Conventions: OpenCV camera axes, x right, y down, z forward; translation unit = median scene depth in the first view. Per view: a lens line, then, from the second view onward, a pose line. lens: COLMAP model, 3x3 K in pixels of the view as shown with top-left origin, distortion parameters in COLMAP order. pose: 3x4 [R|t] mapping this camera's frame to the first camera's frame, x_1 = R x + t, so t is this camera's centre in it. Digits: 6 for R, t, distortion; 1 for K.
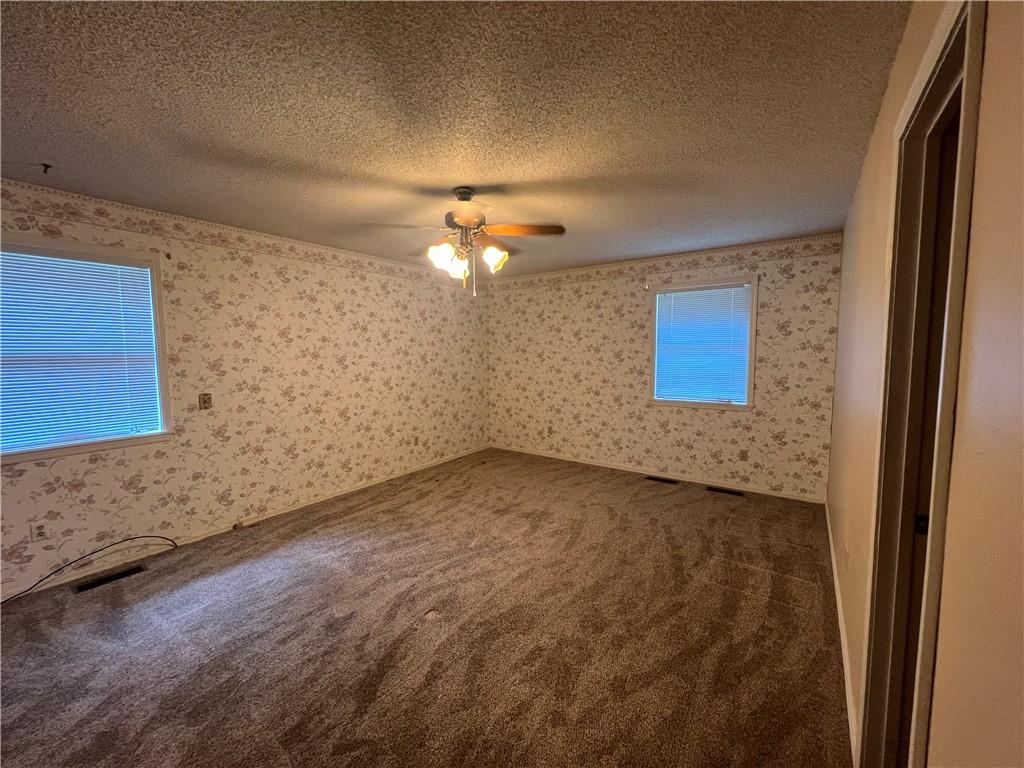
lens RADIAL K [[410.6, 0, 508.3], [0, 410.6, 380.4], [0, 0, 1]] dist [0.000226, 0.000337]
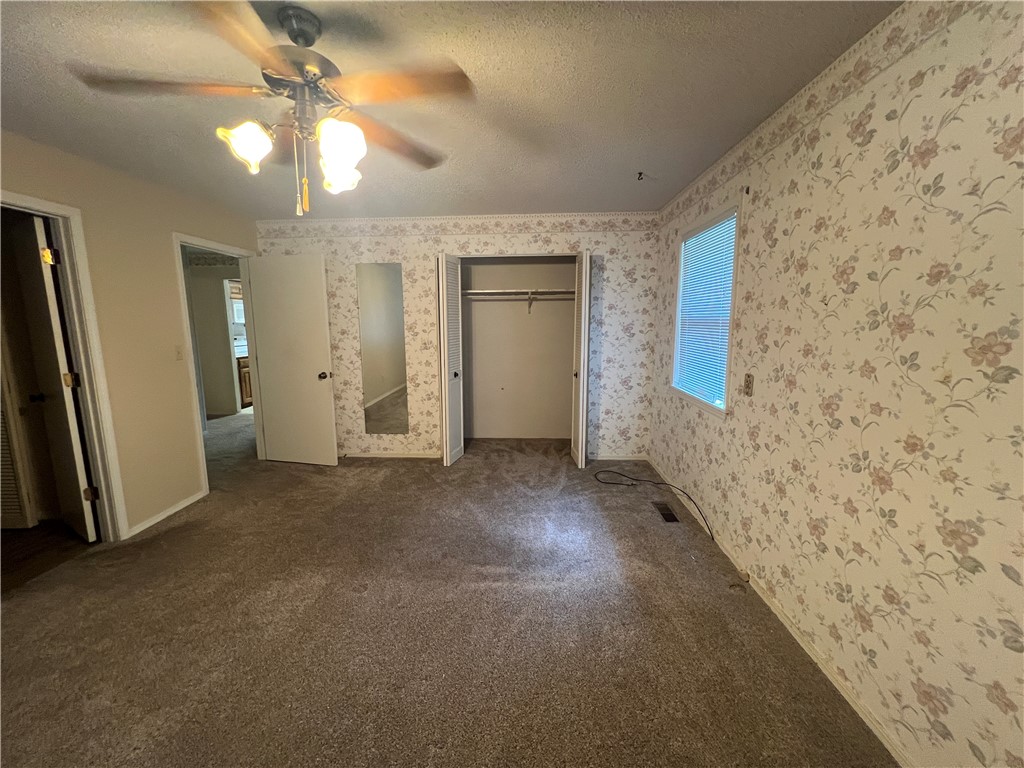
lens RADIAL K [[410.6, 0, 508.3], [0, 410.6, 380.4], [0, 0, 1]] dist [0.000226, 0.000337]
pose [[-0.842390, 0.089066, -0.531456, -0.002739], [-0.030691, 0.976715, 0.212334, -0.093473], [0.537993, 0.195179, -0.820042, 1.322752]]
